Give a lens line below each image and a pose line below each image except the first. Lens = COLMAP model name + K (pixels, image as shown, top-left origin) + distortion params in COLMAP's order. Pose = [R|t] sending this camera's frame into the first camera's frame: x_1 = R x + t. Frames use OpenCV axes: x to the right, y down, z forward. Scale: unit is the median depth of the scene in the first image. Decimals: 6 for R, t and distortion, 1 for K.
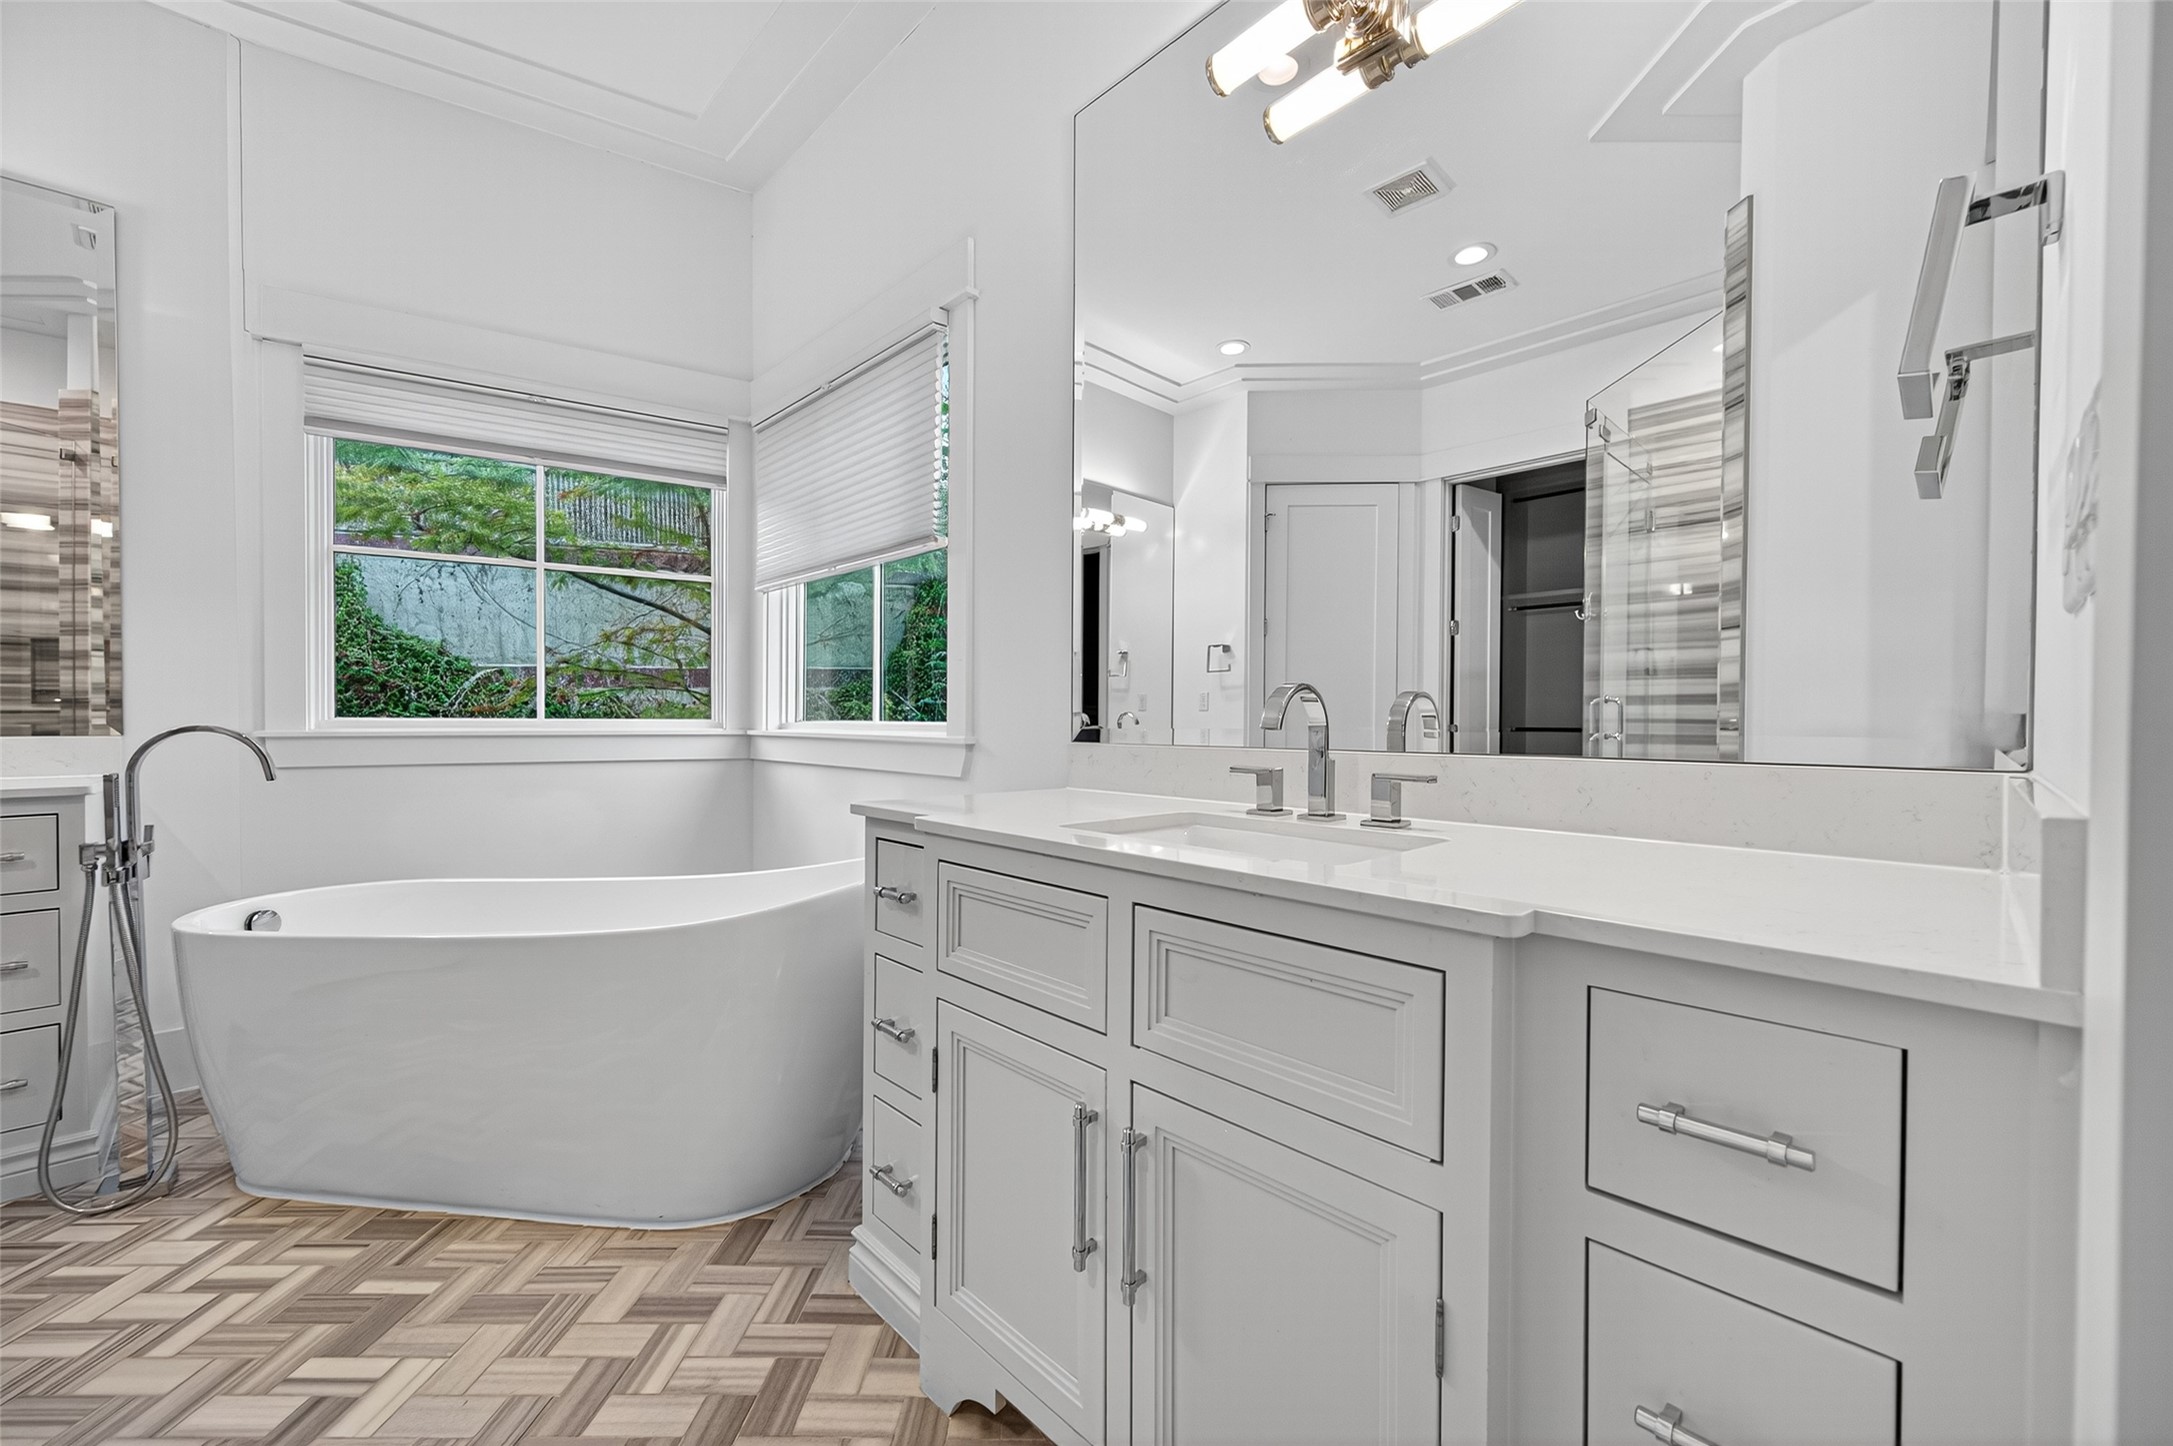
lens RADIAL K [[864.8, 0, 1082.8], [0, 864.8, 726.9], [0, 0, 1]] dist [0.002767, -0.000344]
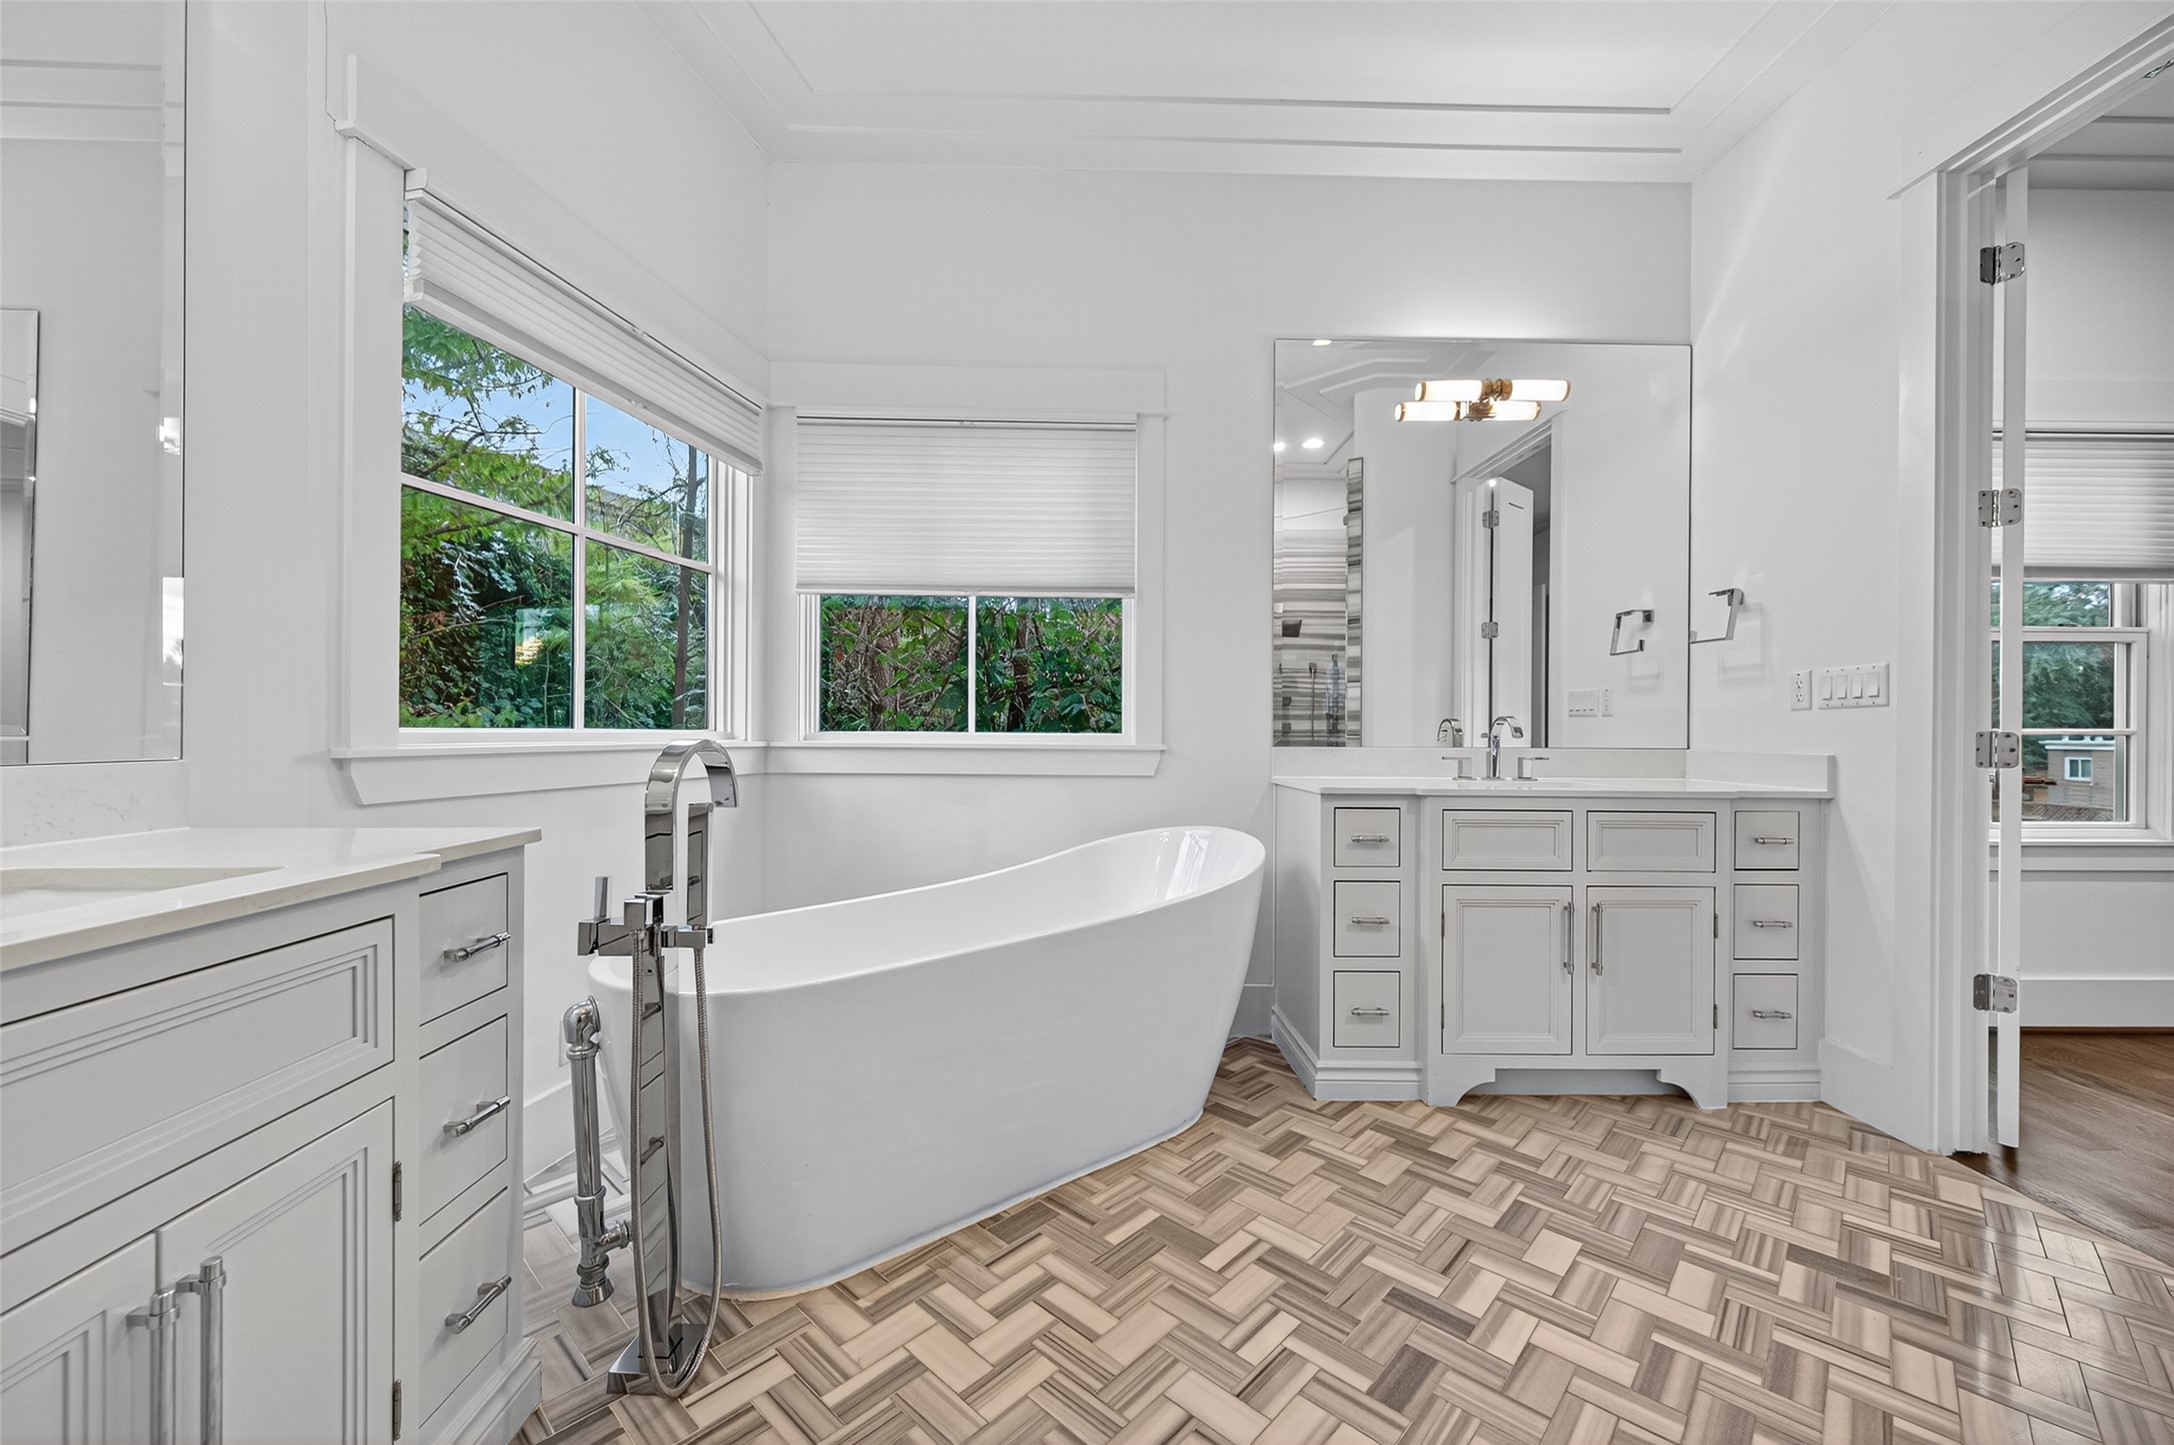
lens RADIAL K [[865.2, 0, 1097.1], [0, 865.2, 725.8], [0, 0, 1]] dist [0.002767, -0.000344]
pose [[0.668741, 0.003218, 0.743489, -1.584895], [0.002172, 0.999978, -0.006282, -0.013221], [-0.743492, 0.005816, 0.668719, 0.243277]]
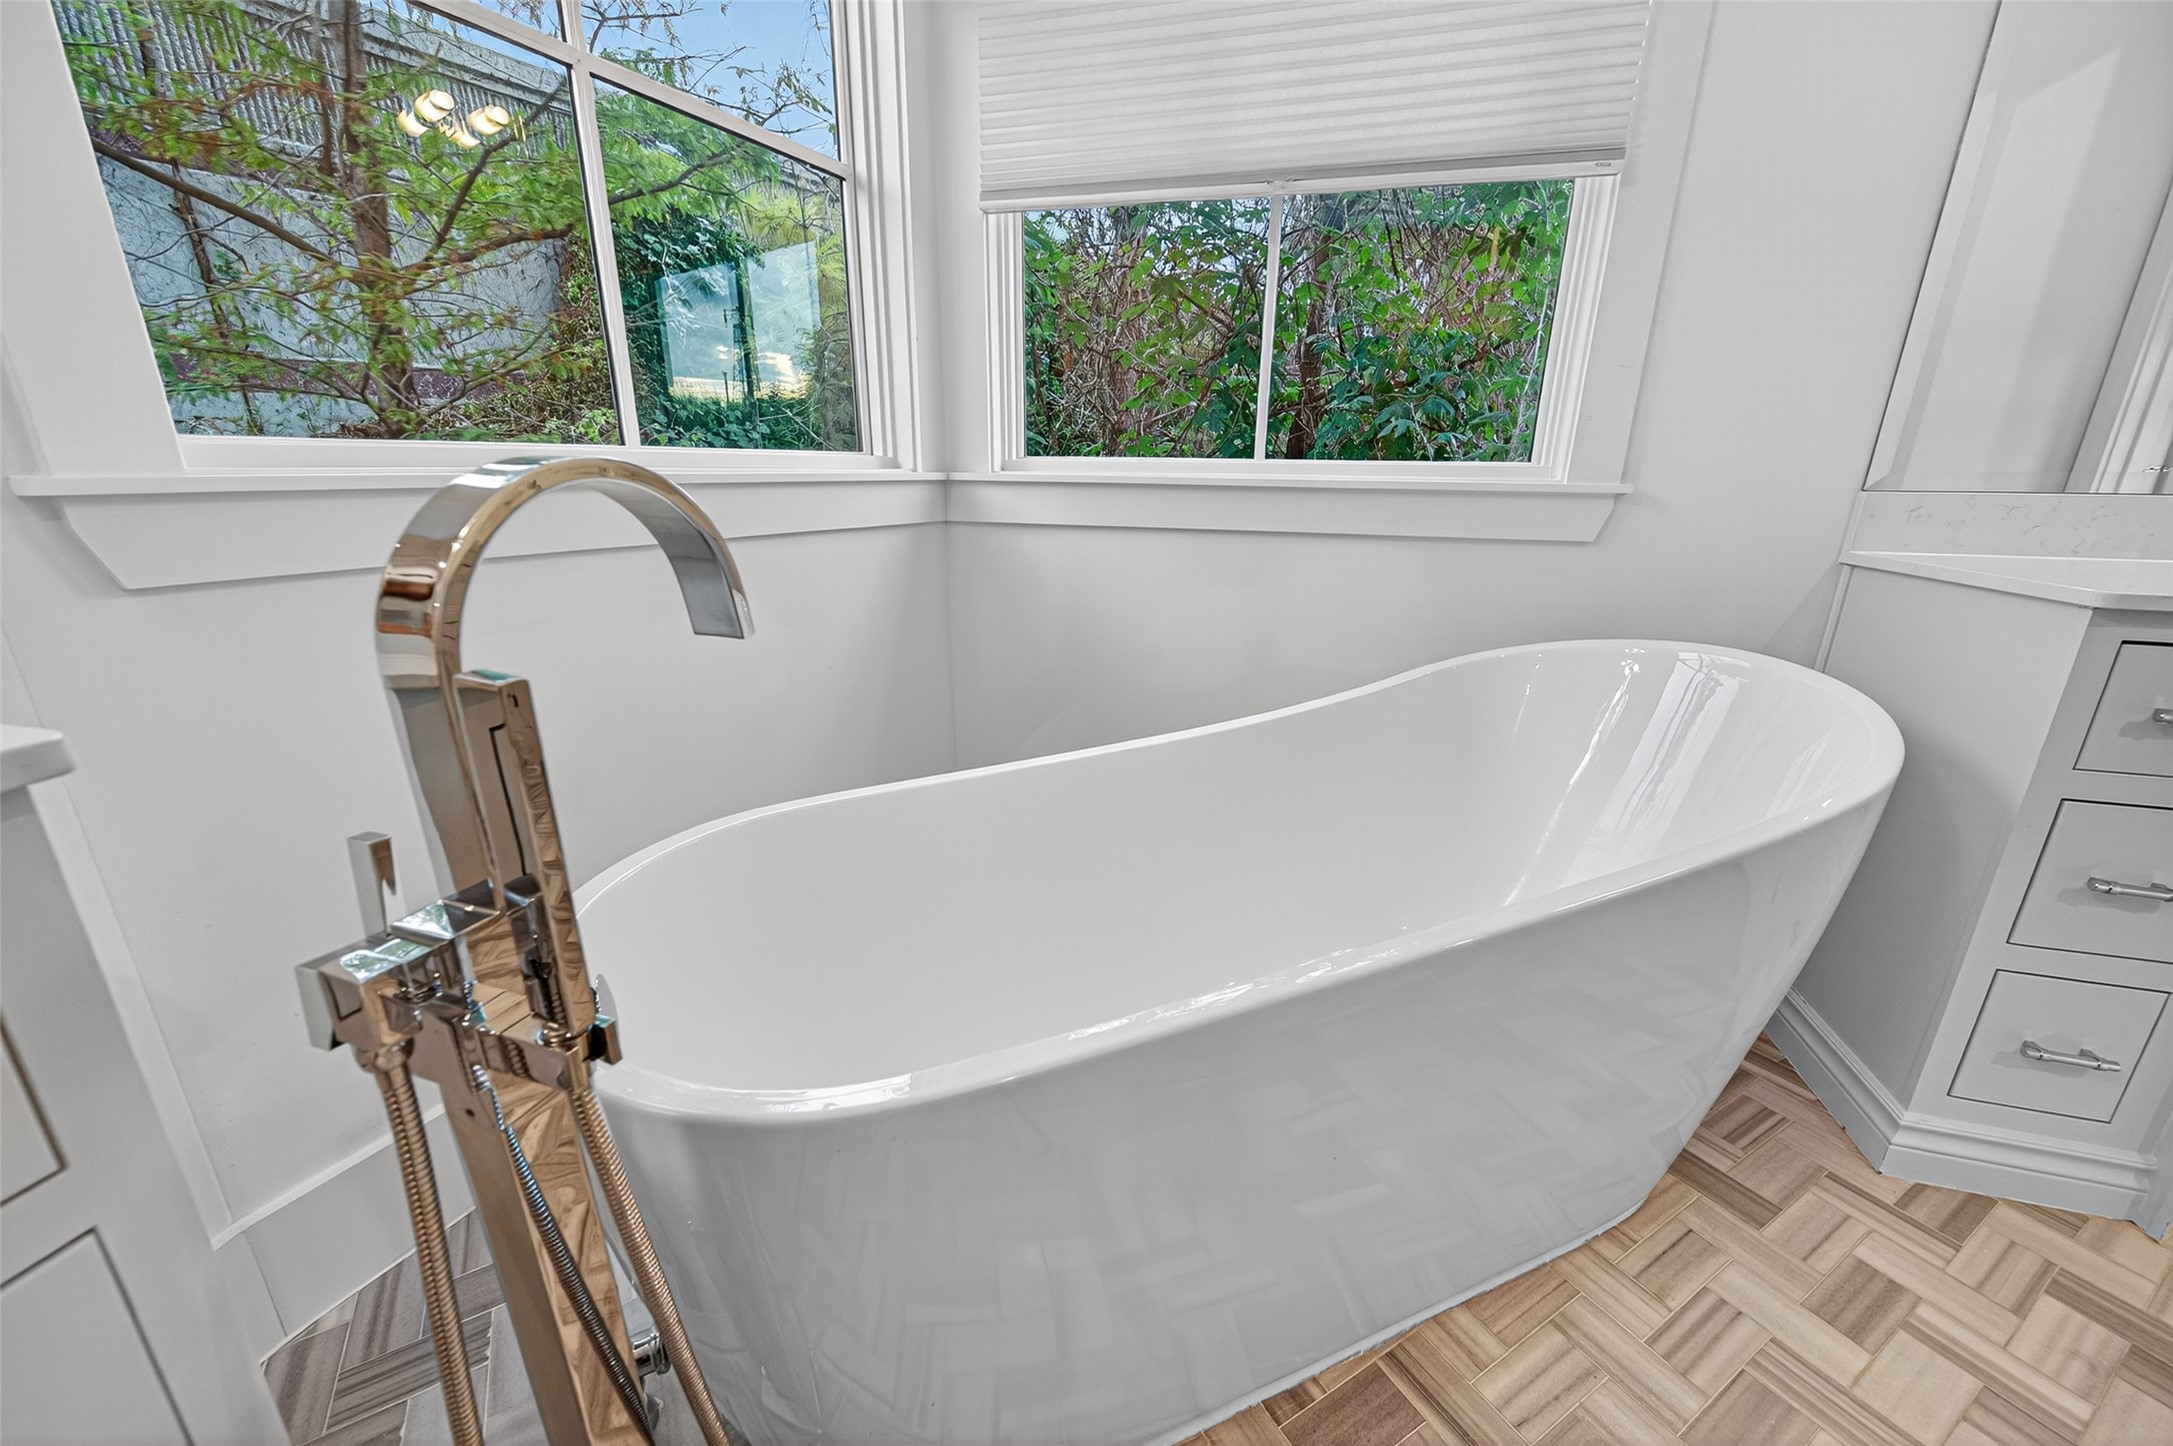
lens RADIAL K [[864.8, 0, 1083.9], [0, 864.8, 731.9], [0, 0, 1]] dist [0.002767, -0.000344]
pose [[0.852814, -0.151237, 0.499836, -1.204486], [-0.004432, 0.955015, 0.296525, -0.005328], [-0.522196, -0.255096, 0.813780, 0.787762]]
